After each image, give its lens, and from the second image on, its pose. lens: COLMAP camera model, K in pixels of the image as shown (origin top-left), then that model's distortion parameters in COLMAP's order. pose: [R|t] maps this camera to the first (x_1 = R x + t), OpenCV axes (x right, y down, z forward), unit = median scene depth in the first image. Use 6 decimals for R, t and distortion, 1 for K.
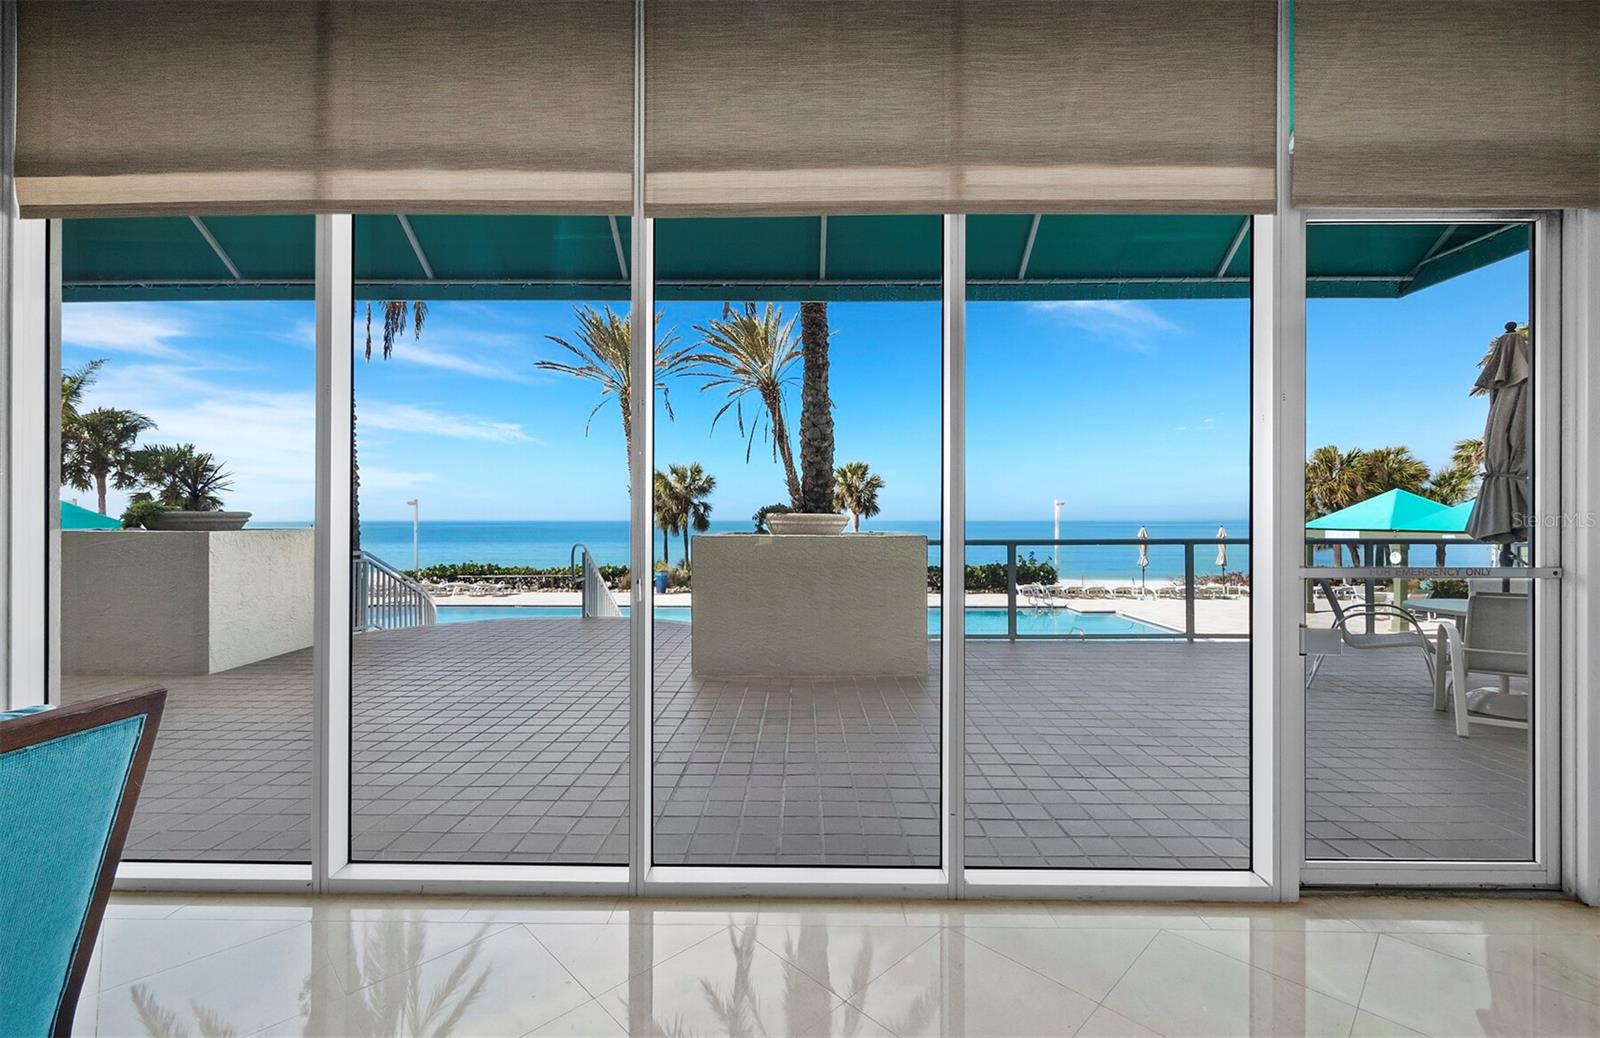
lens RADIAL K [[652.8, 0, 796.3], [0, 652.8, 516.9], [0, 0, 1]] dist [-0.000119, 0.000181]
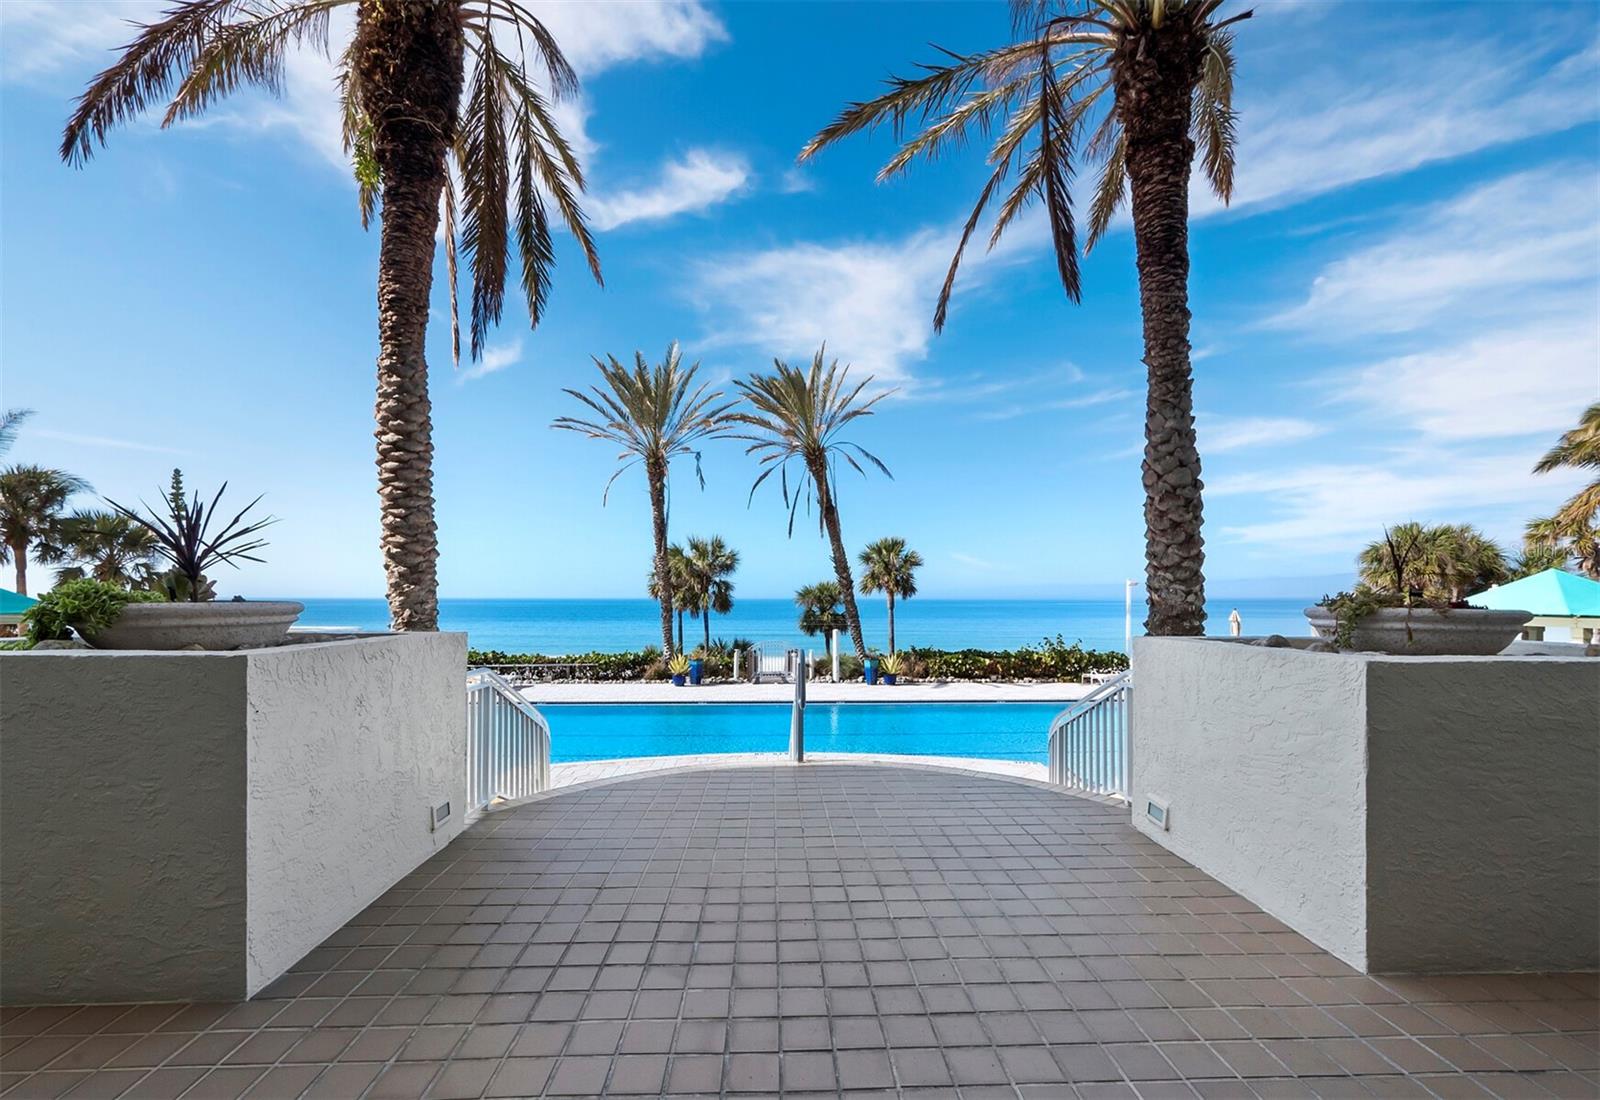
lens RADIAL K [[658.6, 0, 808.1], [0, 658.6, 595.4], [0, 0, 1]] dist [-0.000762, -0.000725]
pose [[0.998425, 0.001818, 0.056066, -0.101263], [-0.001814, 0.999998, -0.000126, -0.002854], [-0.056066, 0.000024, 0.998427, 0.100453]]
